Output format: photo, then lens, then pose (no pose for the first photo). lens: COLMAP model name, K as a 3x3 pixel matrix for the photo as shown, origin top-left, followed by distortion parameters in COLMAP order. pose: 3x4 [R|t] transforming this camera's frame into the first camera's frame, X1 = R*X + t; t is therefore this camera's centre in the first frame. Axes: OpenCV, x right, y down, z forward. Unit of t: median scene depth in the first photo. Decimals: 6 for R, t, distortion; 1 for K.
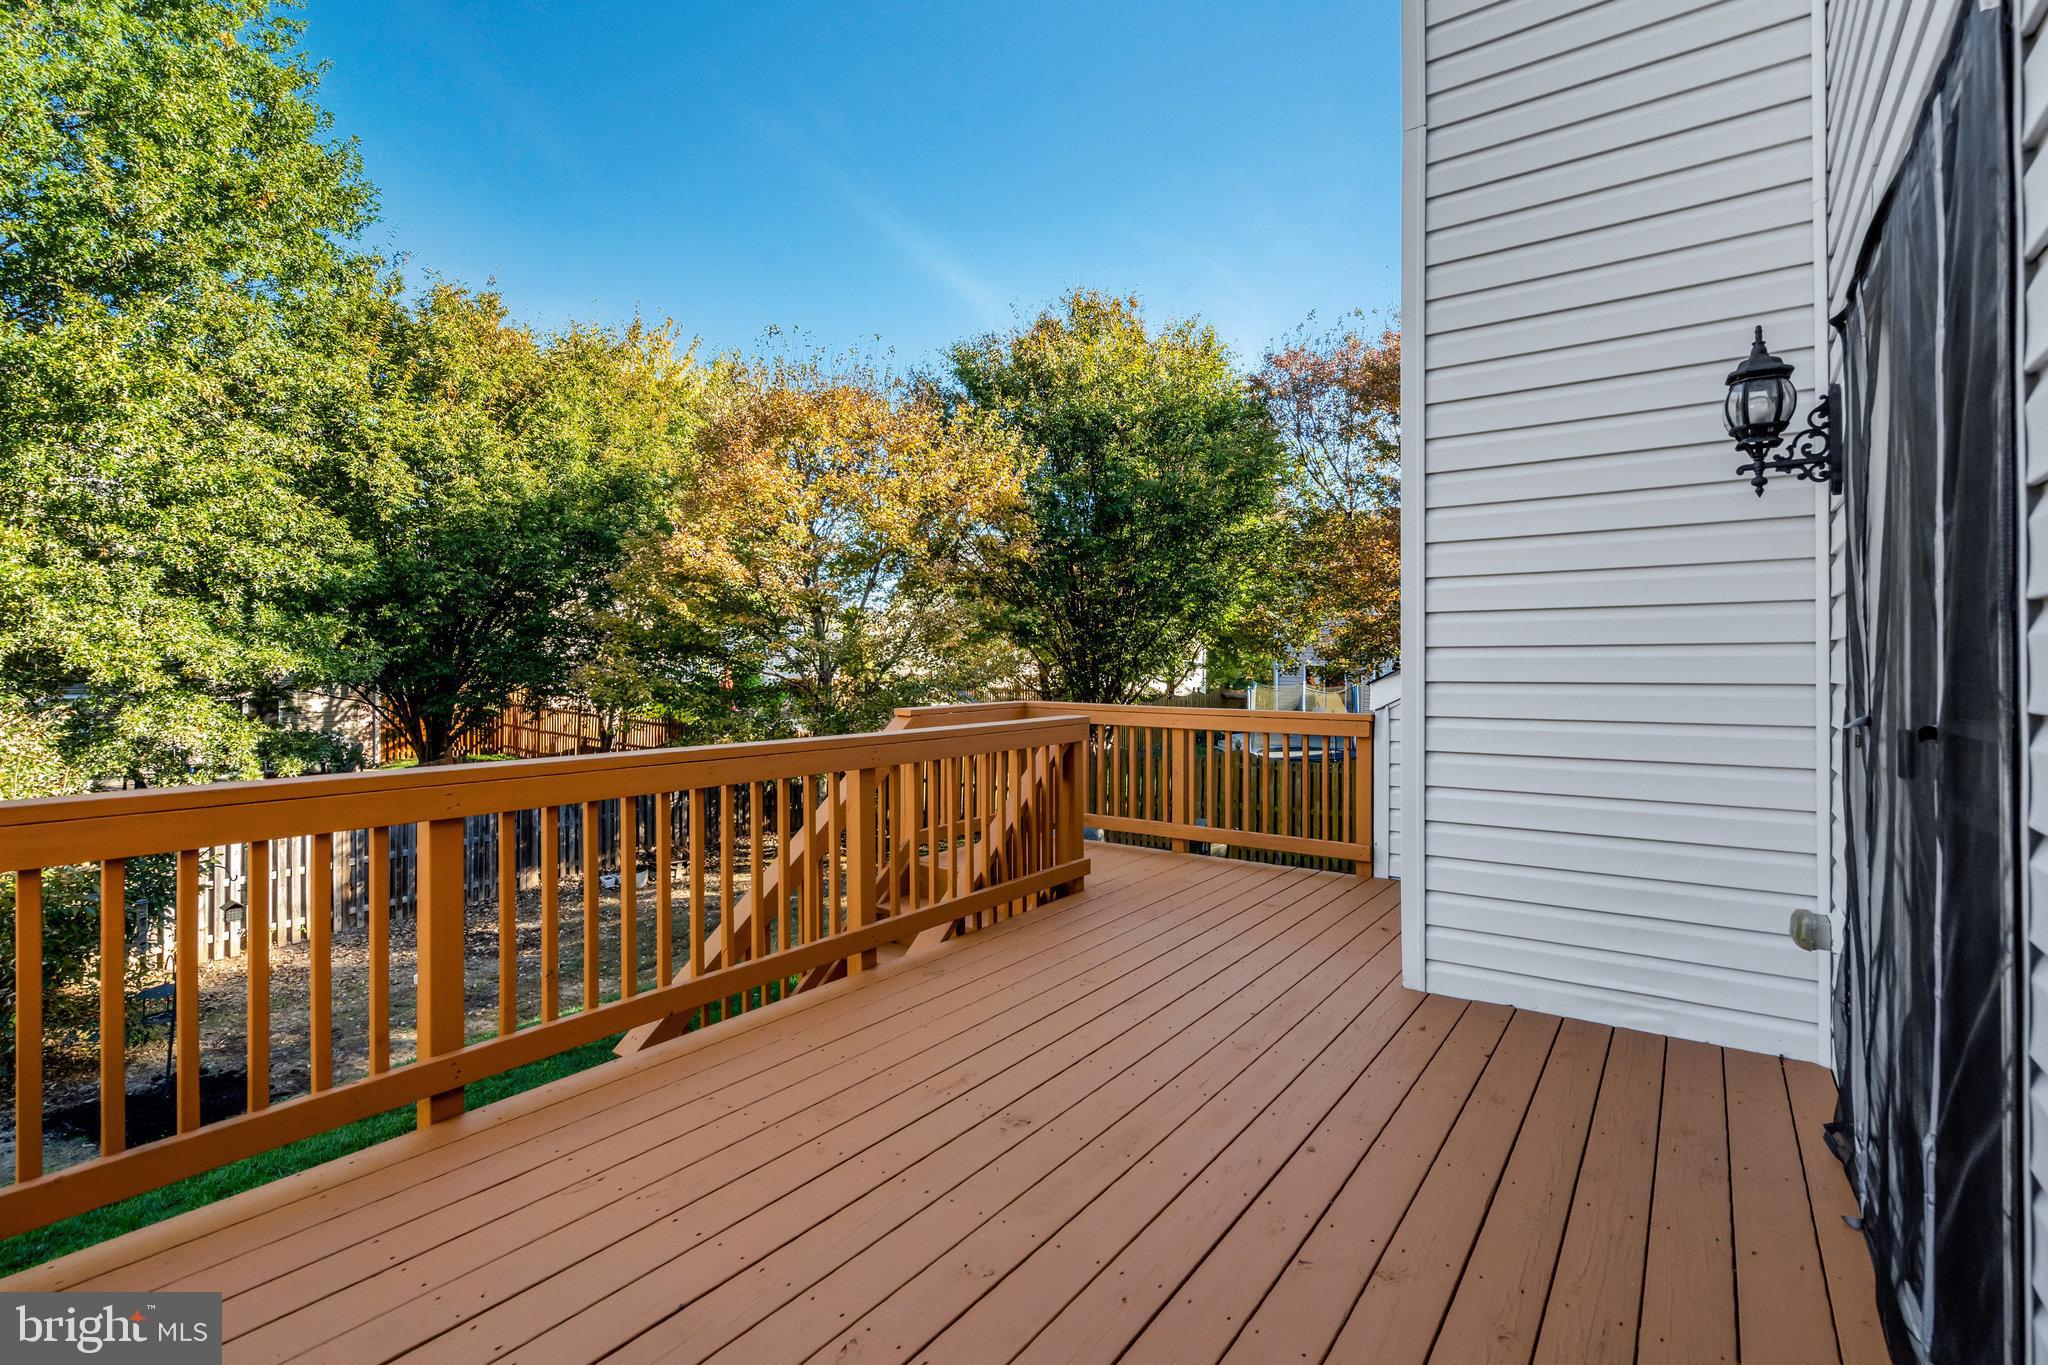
lens RADIAL K [[944.7, 0, 1025.6], [0, 944.7, 676.7], [0, 0, 1]] dist [-0.004864, -0.000052]
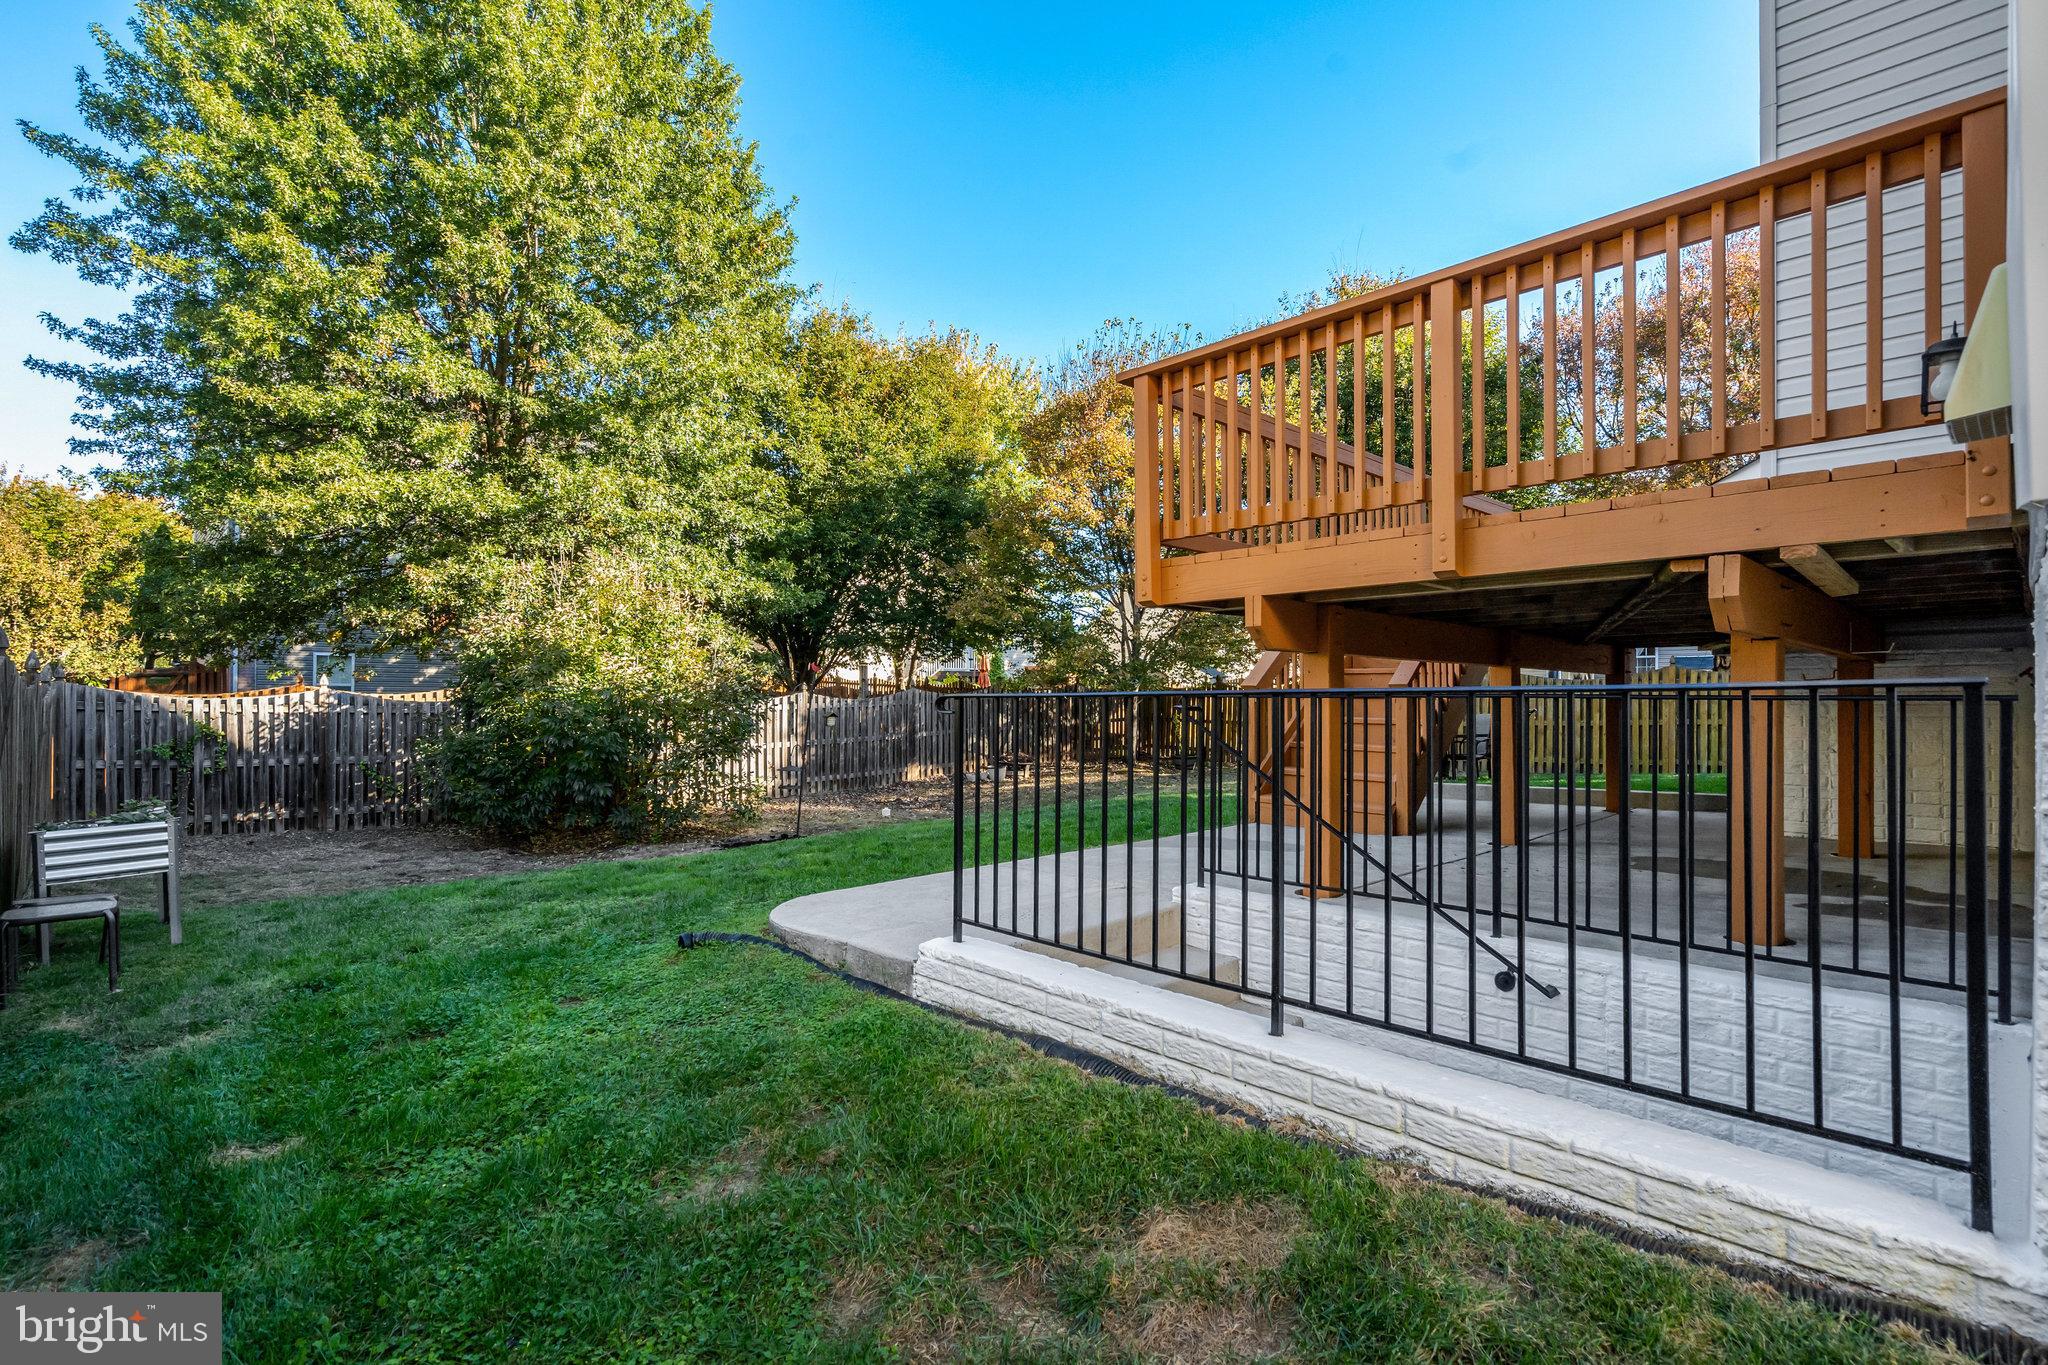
lens RADIAL K [[944.7, 0, 1023.1], [0, 944.7, 682.6], [0, 0, 1]] dist [-0.004864, -0.000052]
pose [[0.981902, 0.001683, -0.189385, -0.141148], [-0.004119, 0.999914, -0.012474, 0.107975], [0.189347, 0.013029, 0.981824, -0.204661]]
